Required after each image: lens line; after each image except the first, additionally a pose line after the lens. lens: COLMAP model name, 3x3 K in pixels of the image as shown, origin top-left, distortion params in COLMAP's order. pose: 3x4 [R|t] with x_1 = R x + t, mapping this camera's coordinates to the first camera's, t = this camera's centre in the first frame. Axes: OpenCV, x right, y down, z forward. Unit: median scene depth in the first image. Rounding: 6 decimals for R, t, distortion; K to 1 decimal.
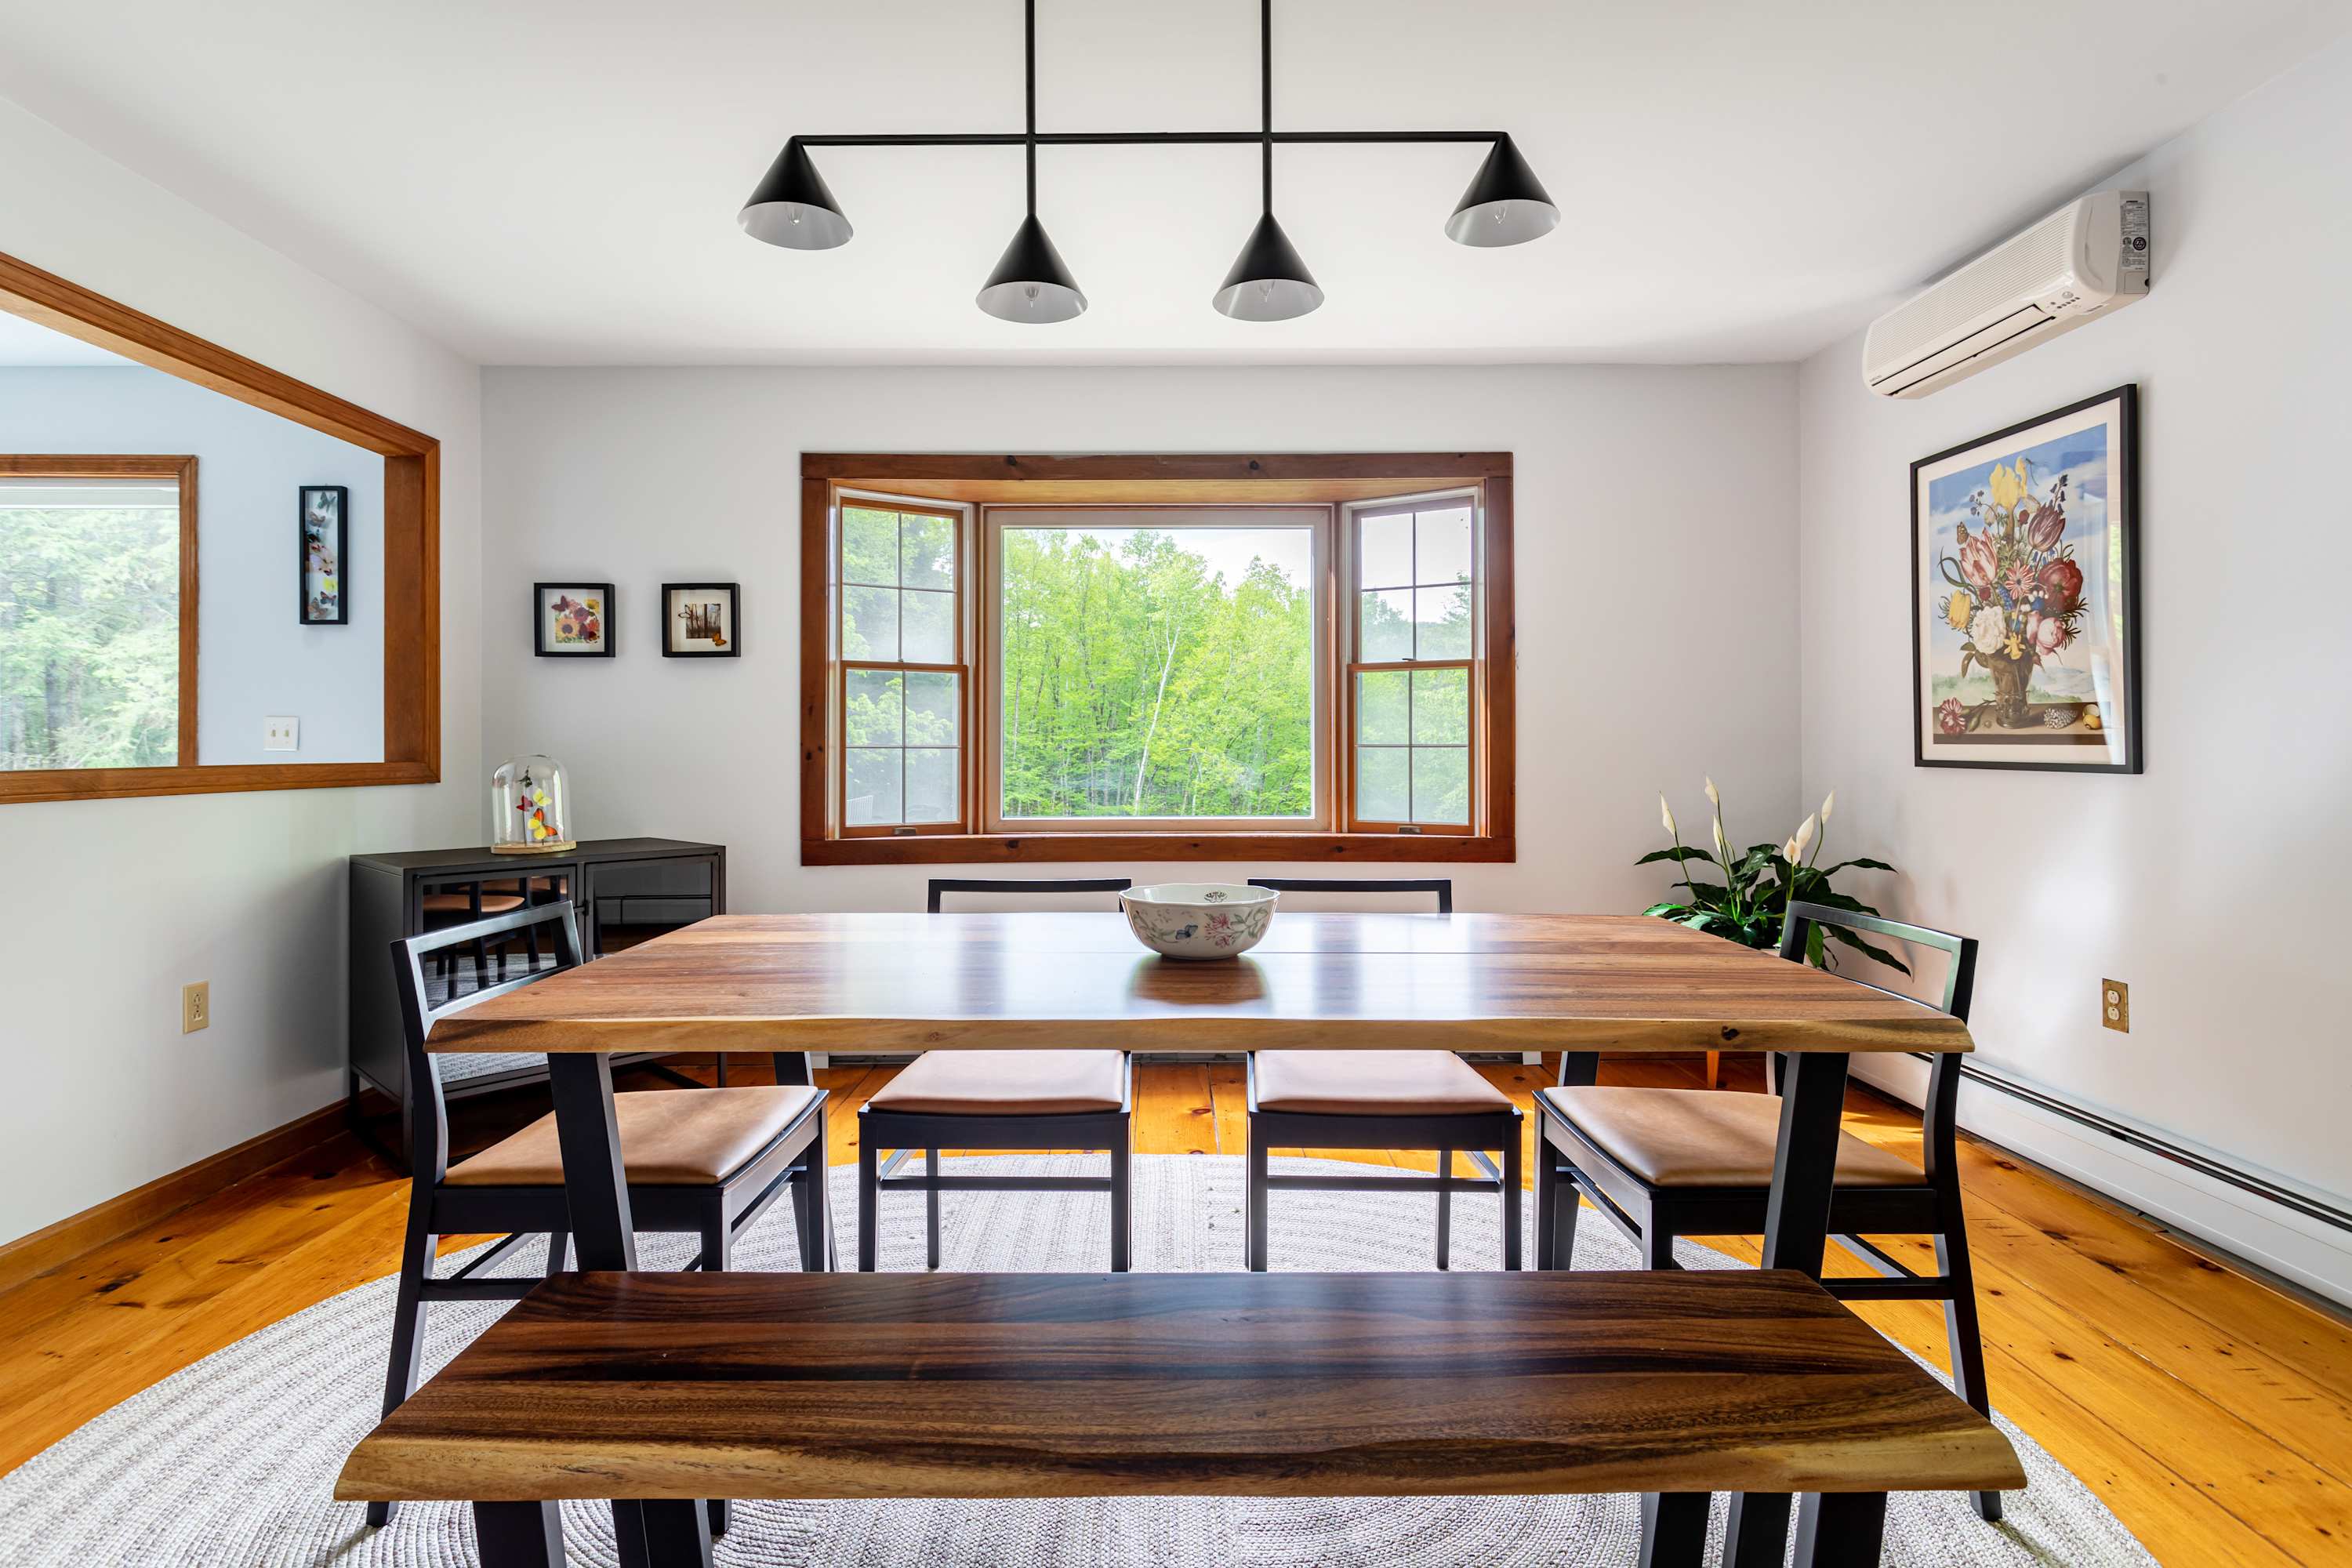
lens RADIAL K [[1141.8, 0, 1156.5], [0, 1141.8, 749.2], [0, 0, 1]] dist [0.000832, 0.001321]
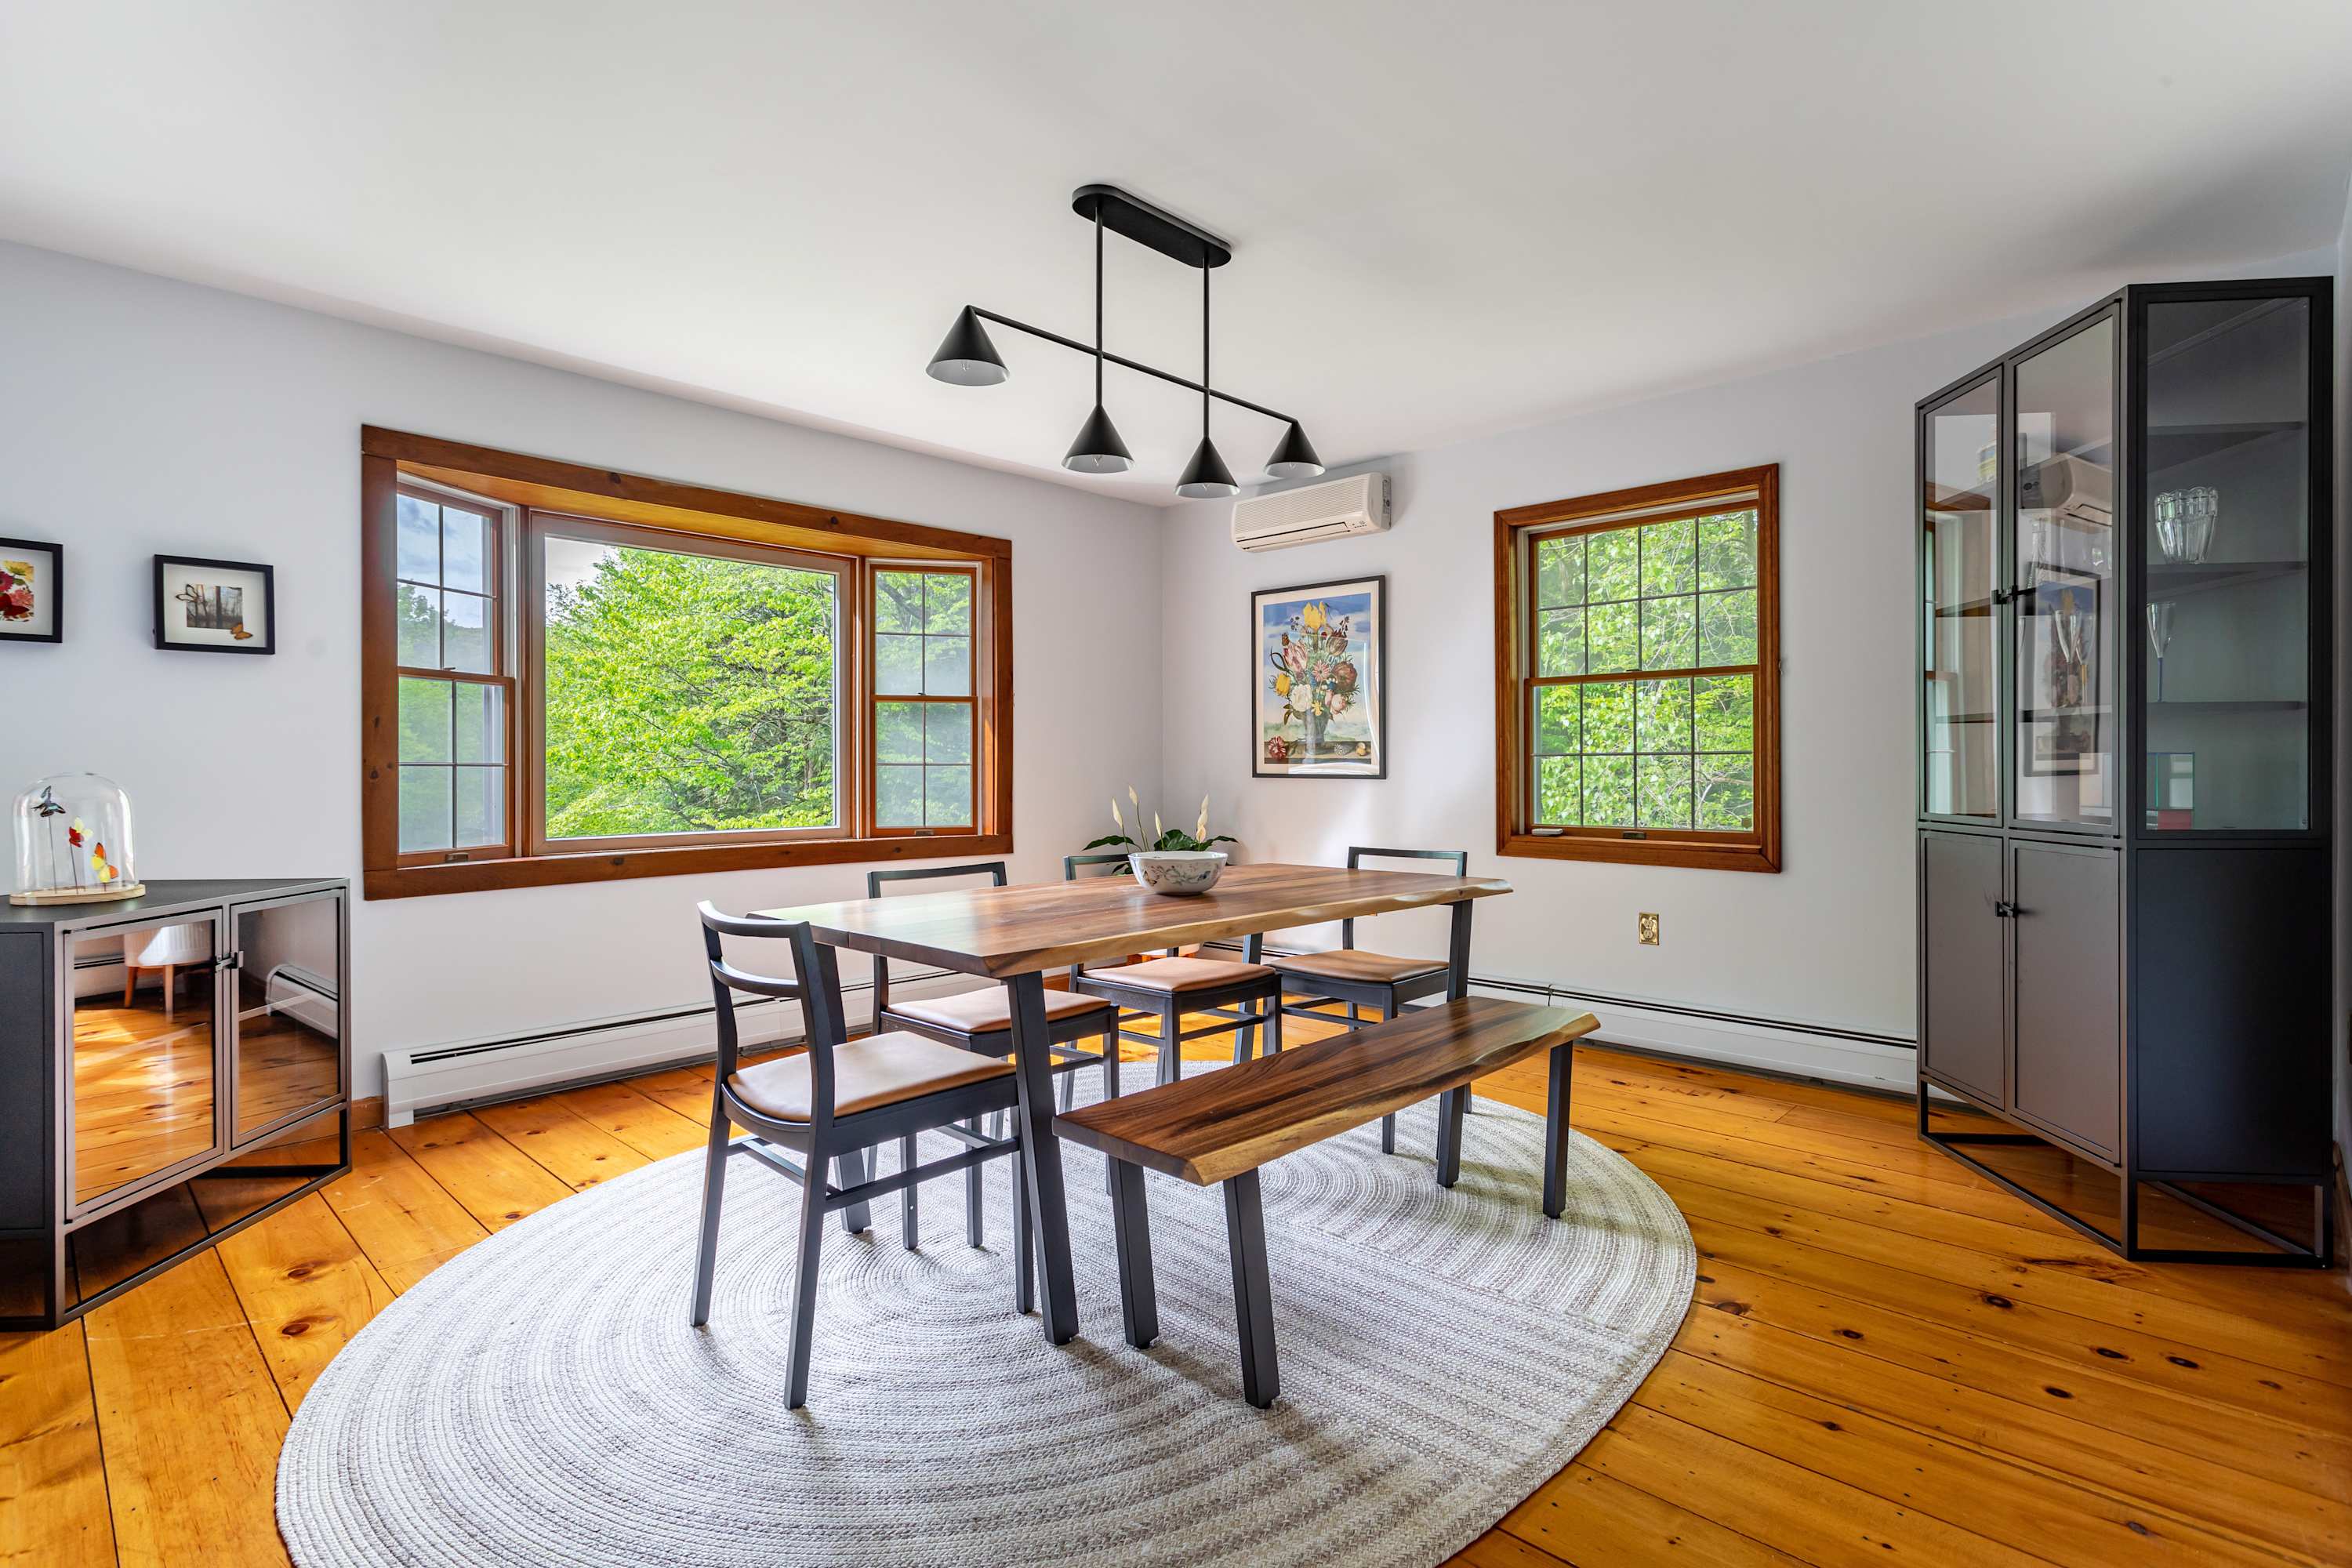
lens RADIAL K [[1141.8, 0, 1174.9], [0, 1141.8, 774.9], [0, 0, 1]] dist [0.000832, 0.001321]
pose [[0.693034, -0.004364, 0.720892, -0.599796], [0.001244, 0.999987, 0.004857, 0.003601], [-0.720904, -0.002469, 0.693031, -0.055085]]
